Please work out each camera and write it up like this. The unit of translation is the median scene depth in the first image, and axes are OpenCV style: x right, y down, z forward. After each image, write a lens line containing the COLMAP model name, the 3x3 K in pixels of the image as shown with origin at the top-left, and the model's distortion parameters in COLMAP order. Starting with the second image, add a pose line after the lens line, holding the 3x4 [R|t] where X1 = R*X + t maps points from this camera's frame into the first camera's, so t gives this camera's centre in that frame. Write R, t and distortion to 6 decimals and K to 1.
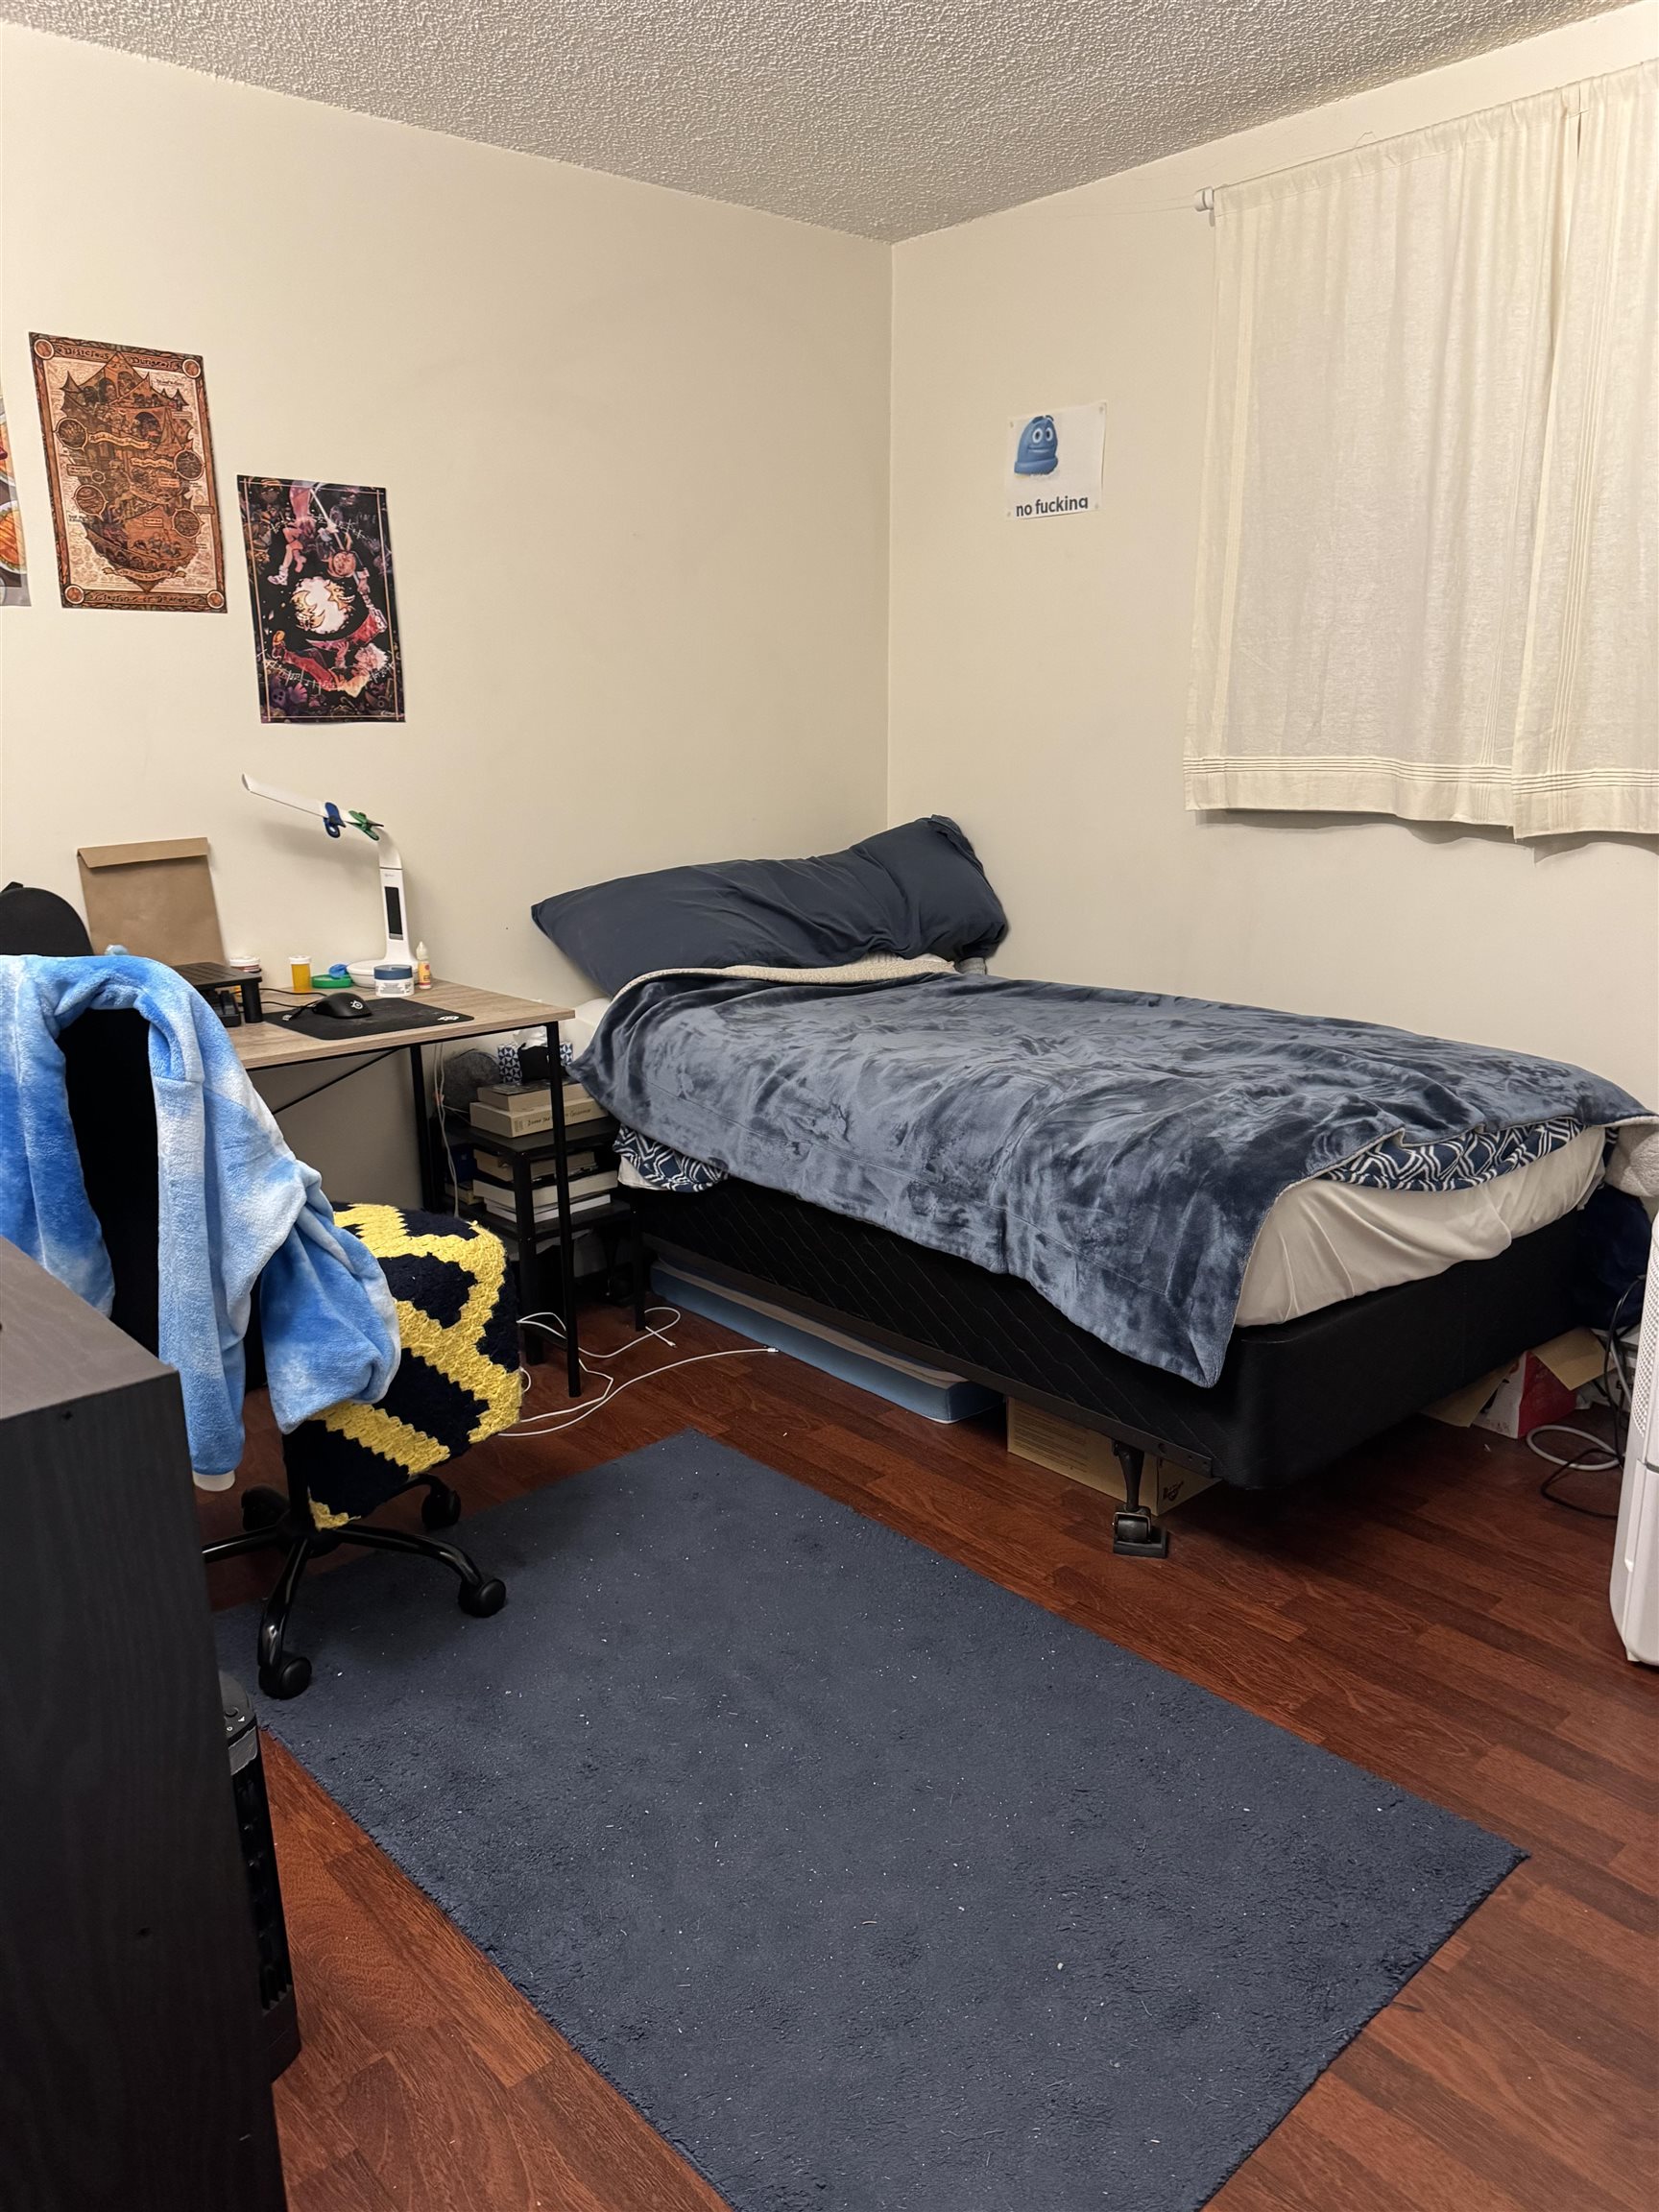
lens RADIAL K [[1569.2, 0, 830.3], [0, 1569.2, 1102.2], [0, 0, 1]] dist [-0.002632, -0.001484]
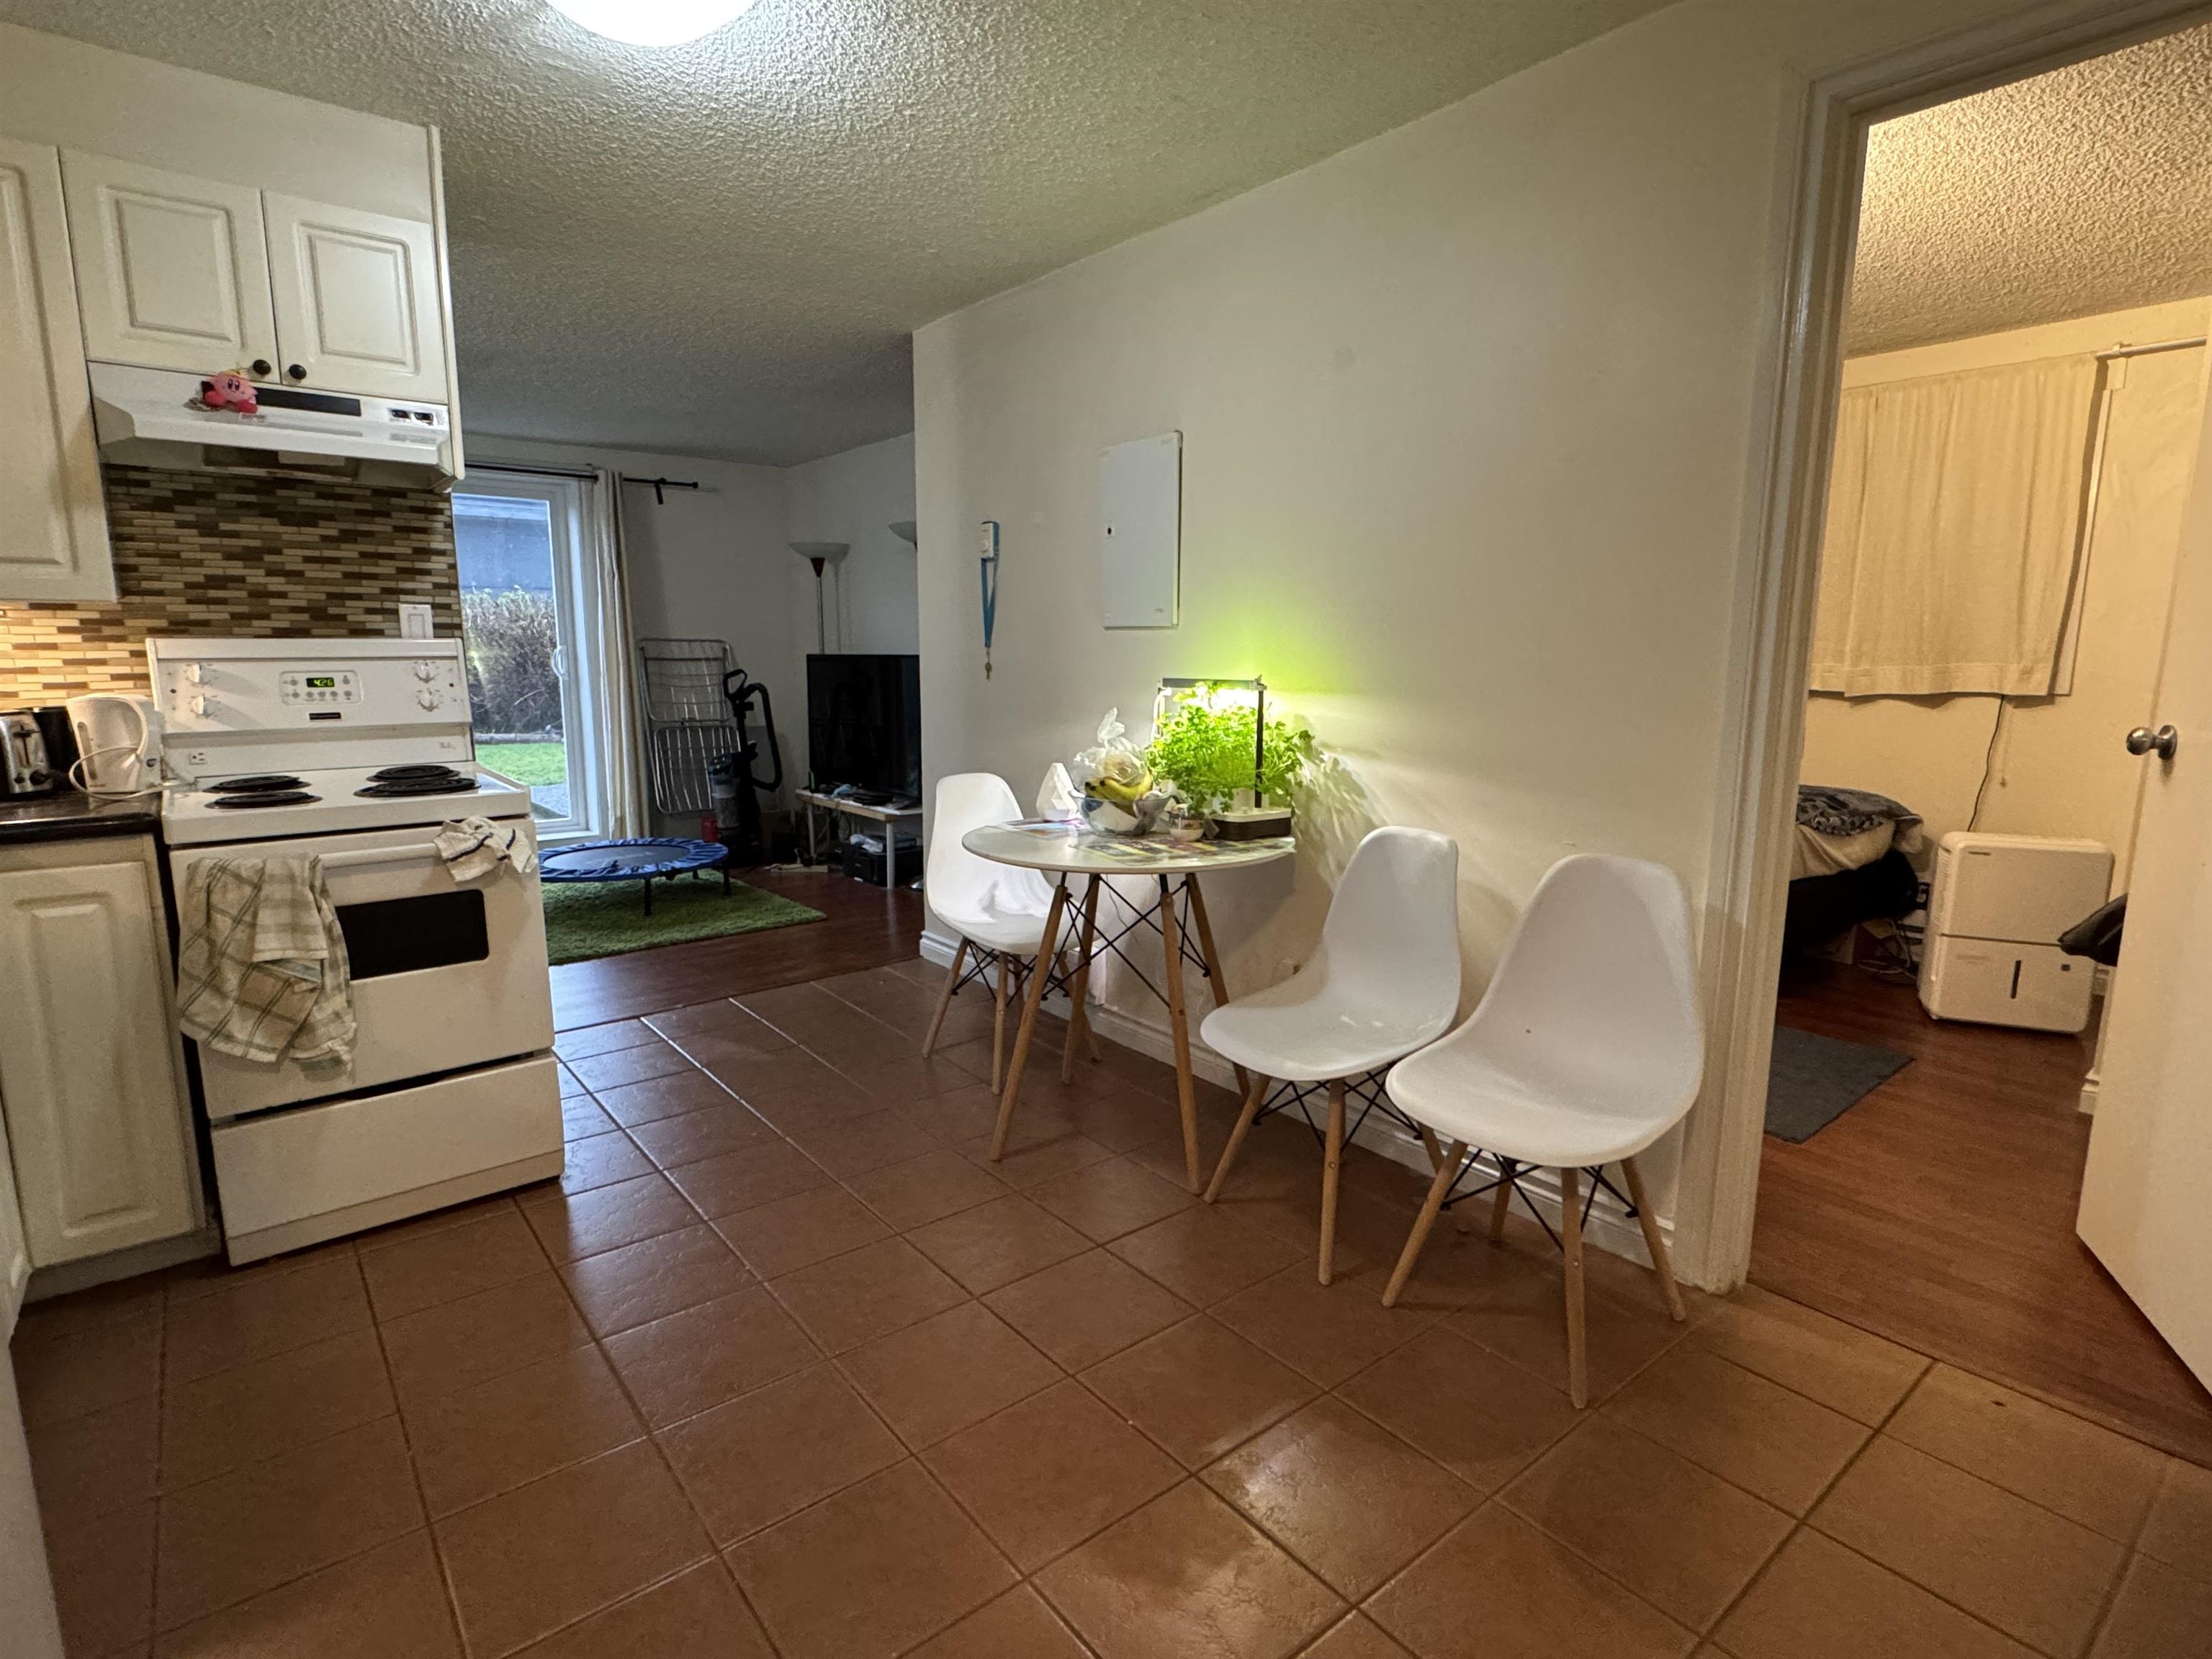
lens RADIAL K [[1116.0, 0, 1103.4], [0, 1116.0, 828.9], [0, 0, 1]] dist [-0.003307, -0.000578]
pose [[0.998999, 0.022433, -0.038699, -0.601878], [-0.025335, 0.996770, -0.076207, 0.182557], [0.036864, 0.077111, 0.996341, -0.666378]]
